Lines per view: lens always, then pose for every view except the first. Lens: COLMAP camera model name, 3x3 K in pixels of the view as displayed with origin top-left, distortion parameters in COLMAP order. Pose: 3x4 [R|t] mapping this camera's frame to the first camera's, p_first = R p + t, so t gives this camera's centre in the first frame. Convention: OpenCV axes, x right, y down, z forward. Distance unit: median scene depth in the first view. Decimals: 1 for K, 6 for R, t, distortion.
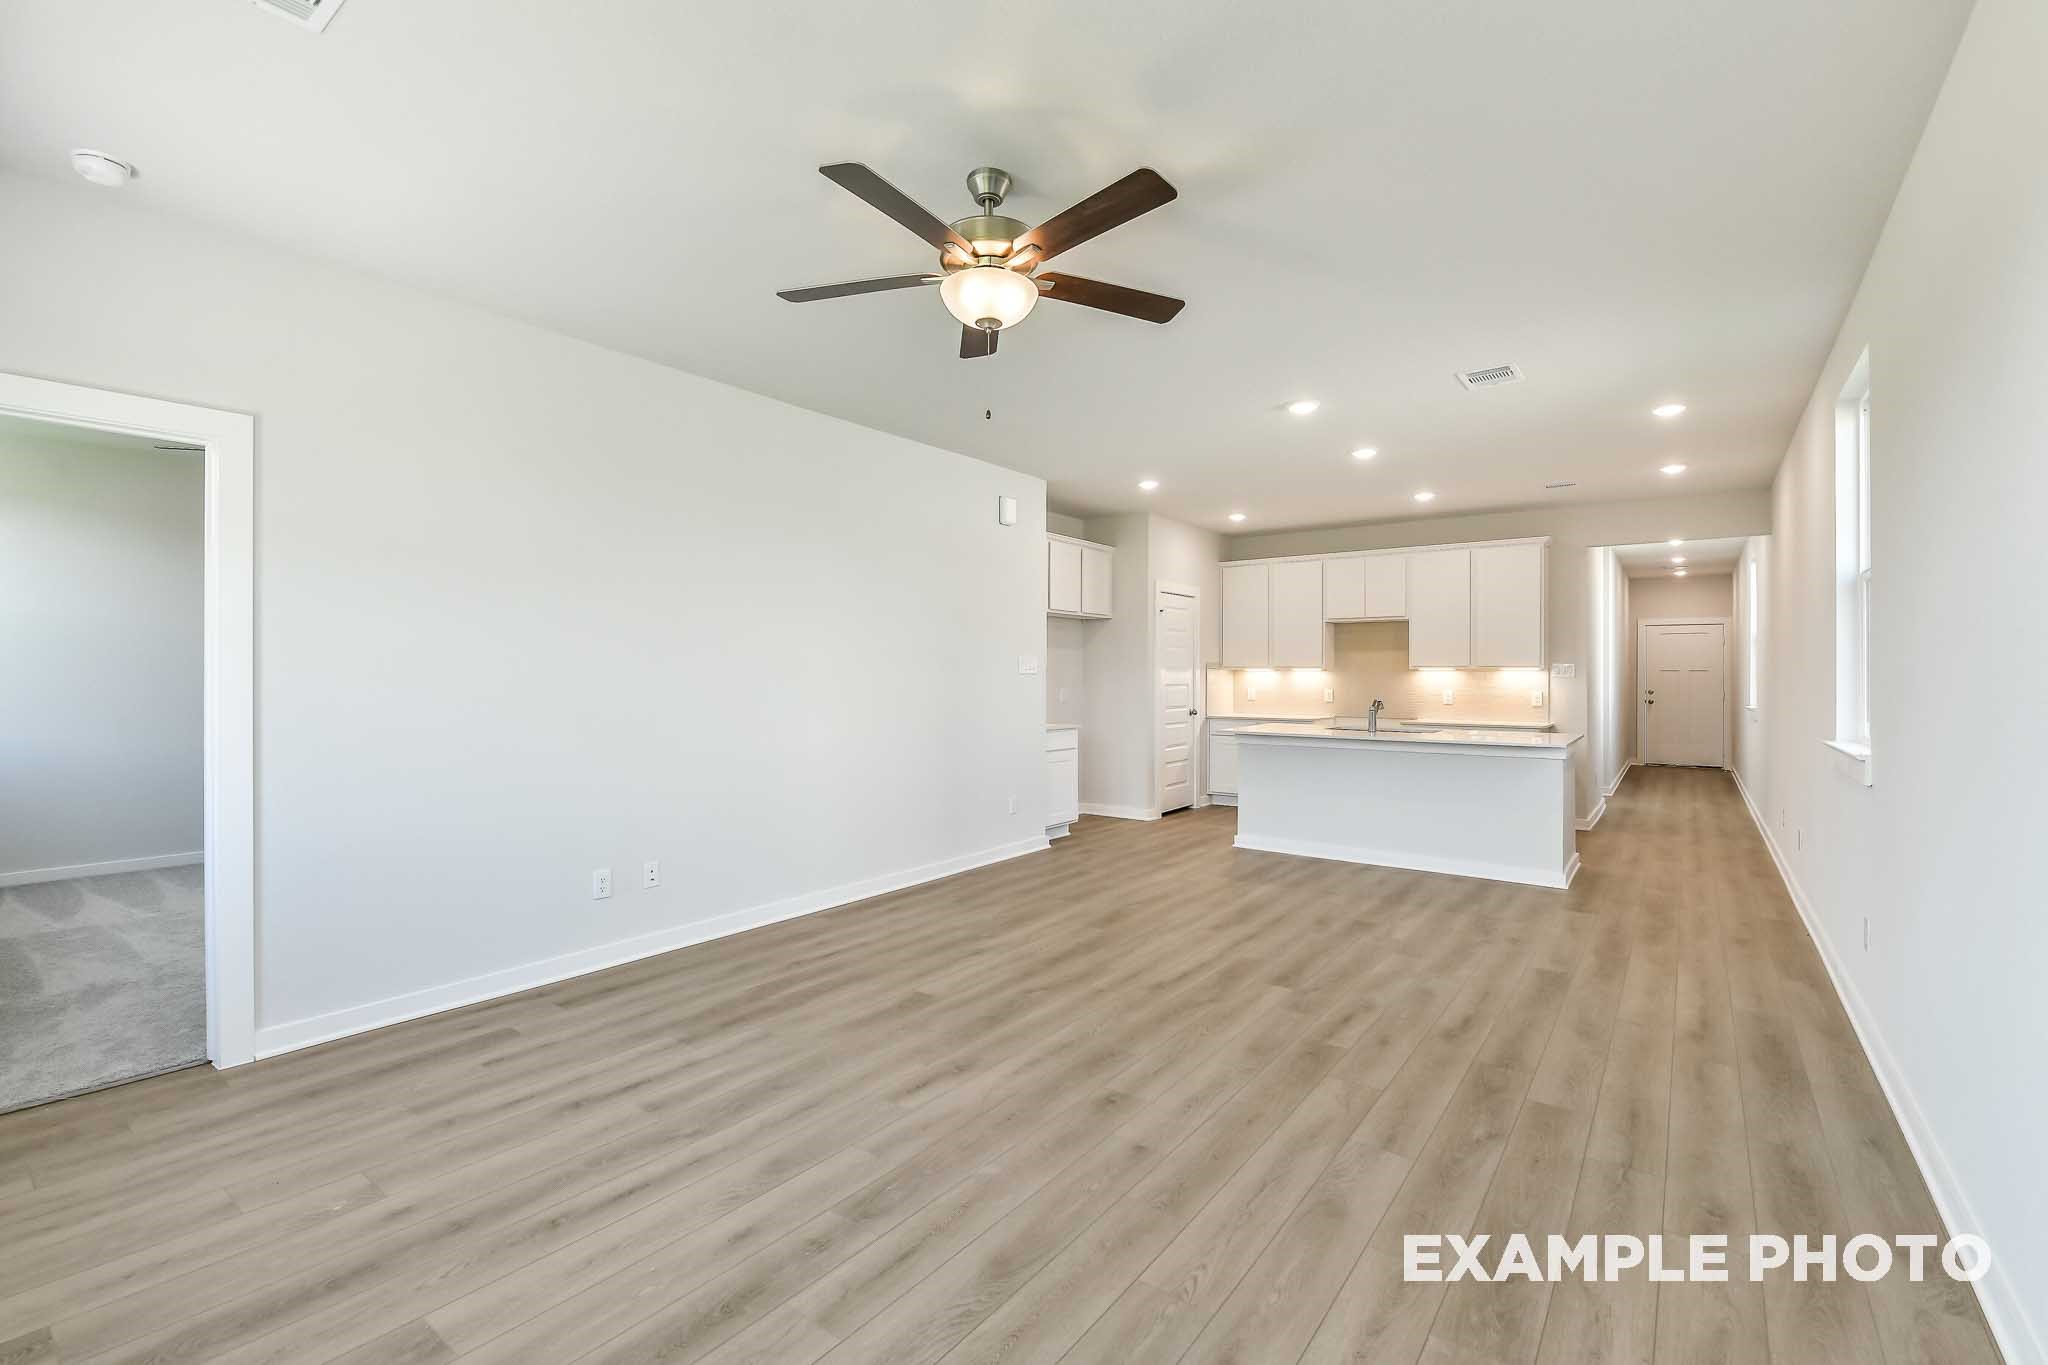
lens RADIAL K [[888.8, 0, 1027.4], [0, 888.8, 676.0], [0, 0, 1]] dist [-0.011642, -0.000038]
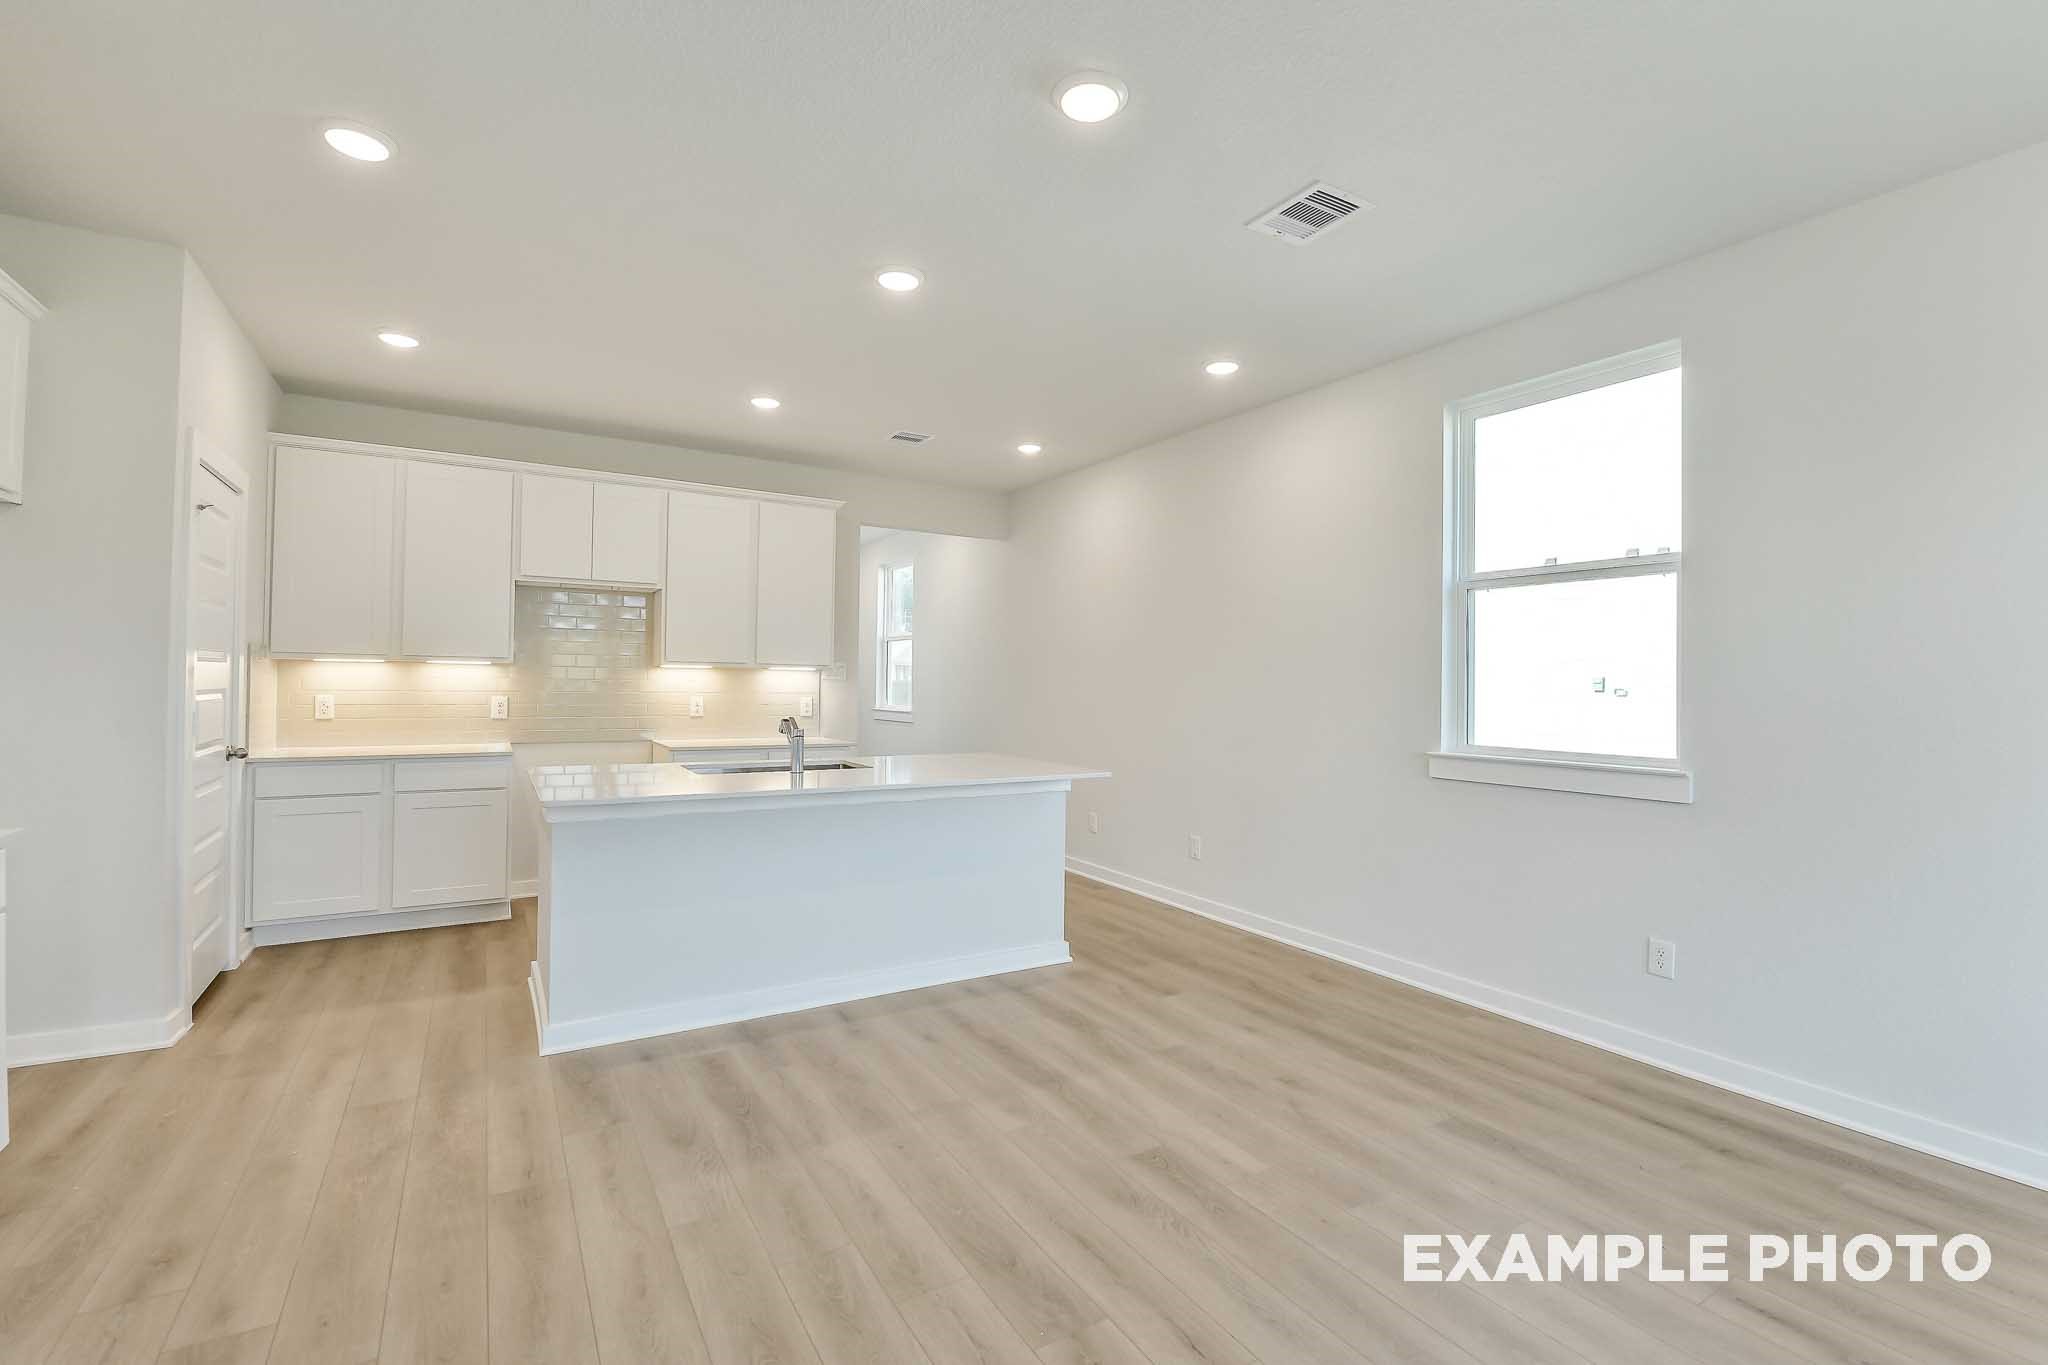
lens RADIAL K [[888.8, 0, 1027.4], [0, 888.8, 676.0], [0, 0, 1]] dist [-0.011642, -0.000038]
pose [[0.372470, 0.010749, 0.927982, -0.139144], [-0.012634, 0.999899, -0.006511, 0.001492], [-0.927958, -0.009299, 0.372569, 0.927057]]
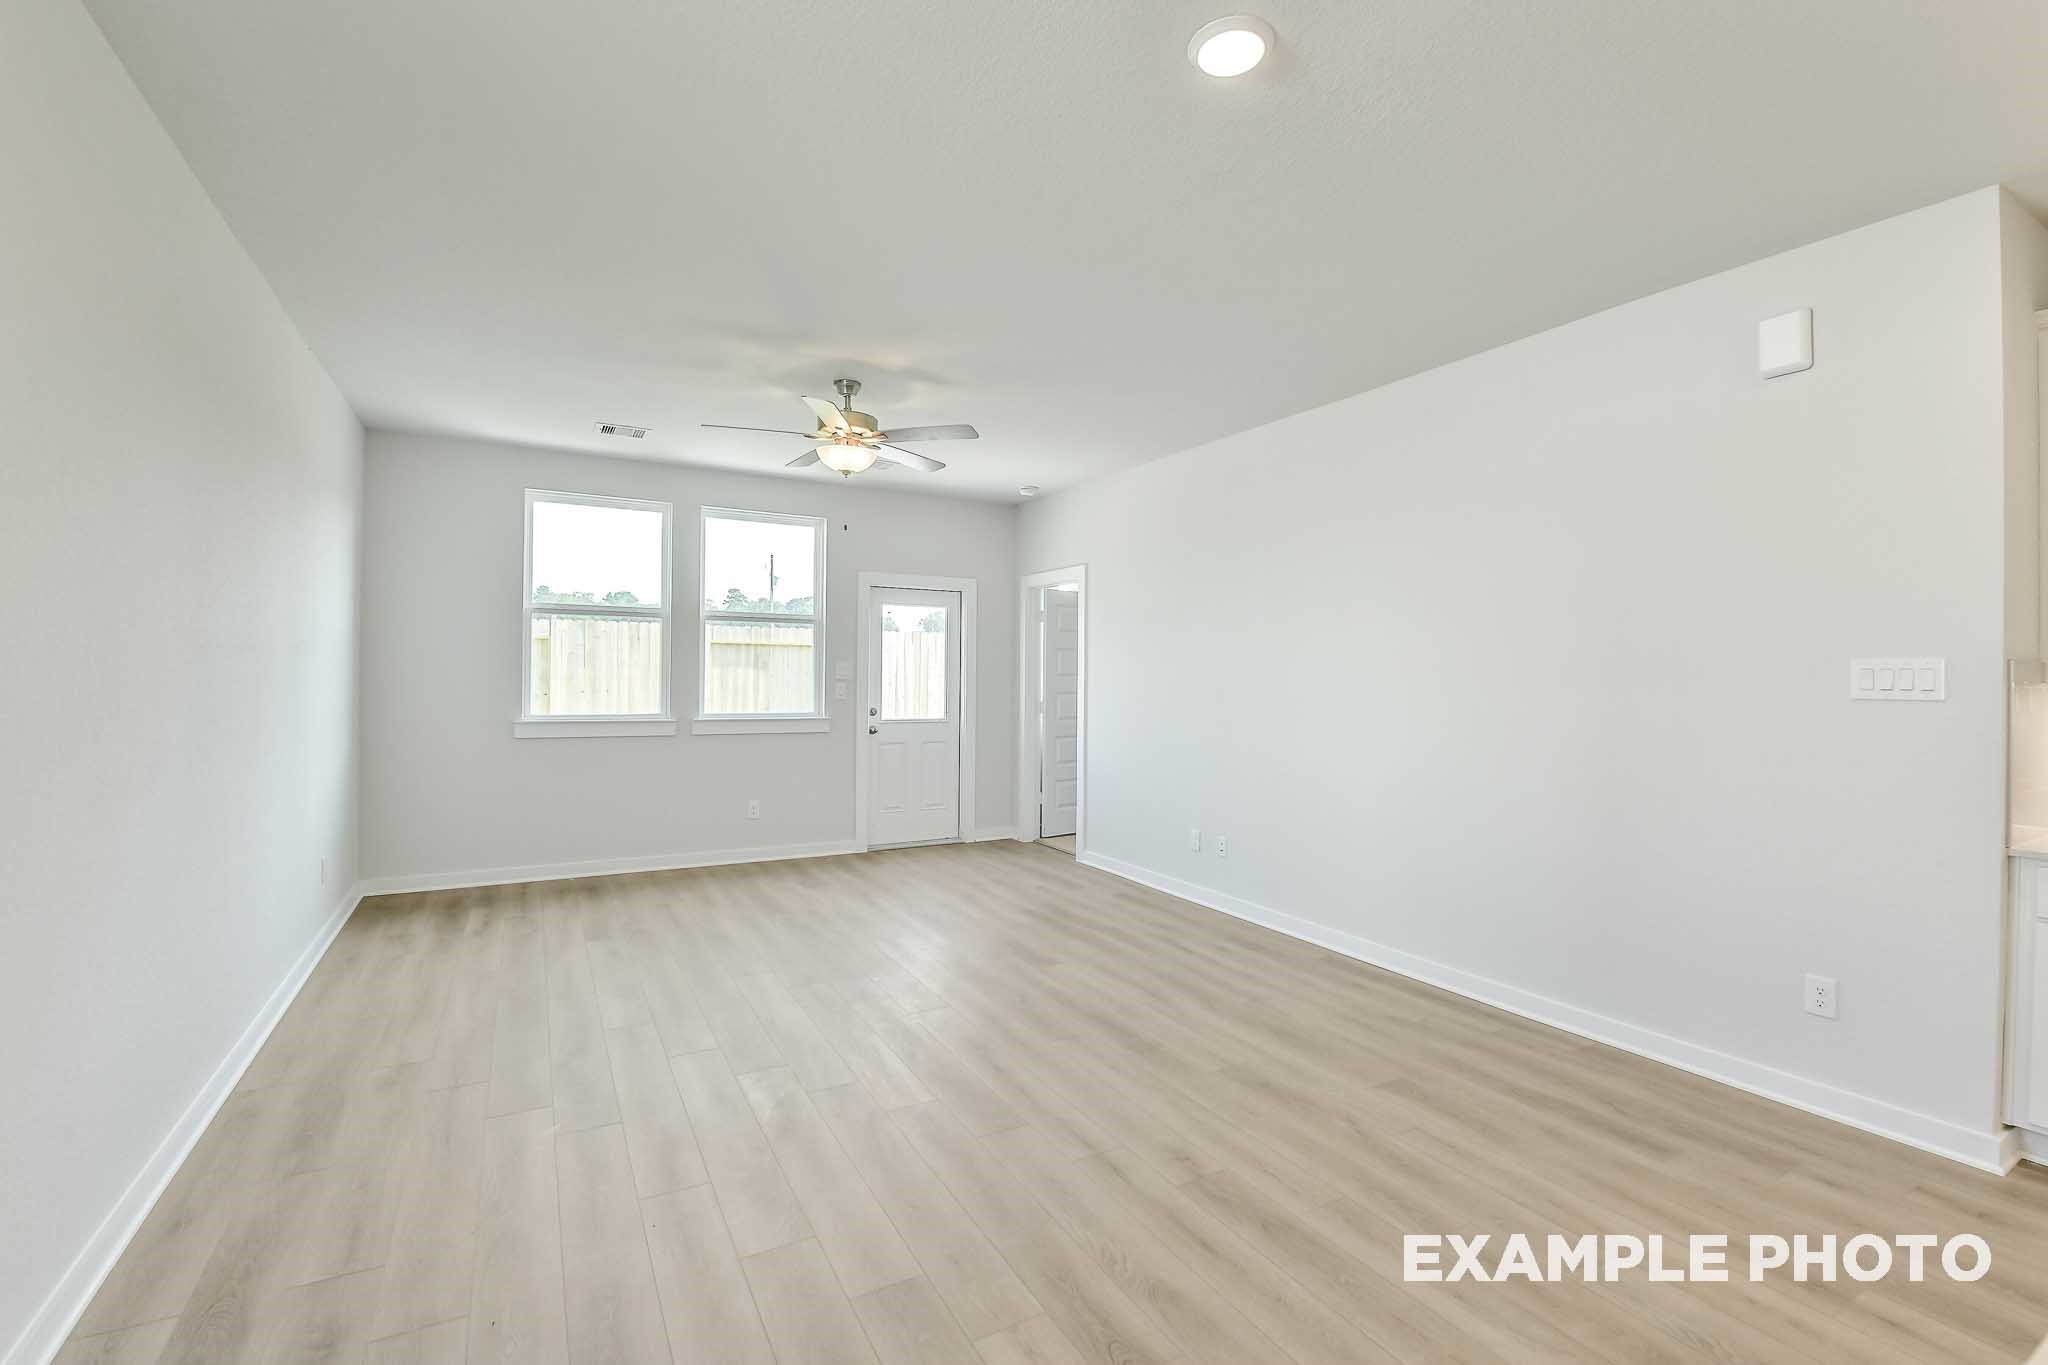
lens RADIAL K [[888.8, 0, 1027.4], [0, 888.8, 676.0], [0, 0, 1]] dist [-0.011642, -0.000038]
pose [[-0.406750, -0.004389, -0.913529, 0.782145], [-0.011340, 0.999936, 0.000245, -0.014230], [0.913469, 0.010459, -0.406774, 1.173184]]
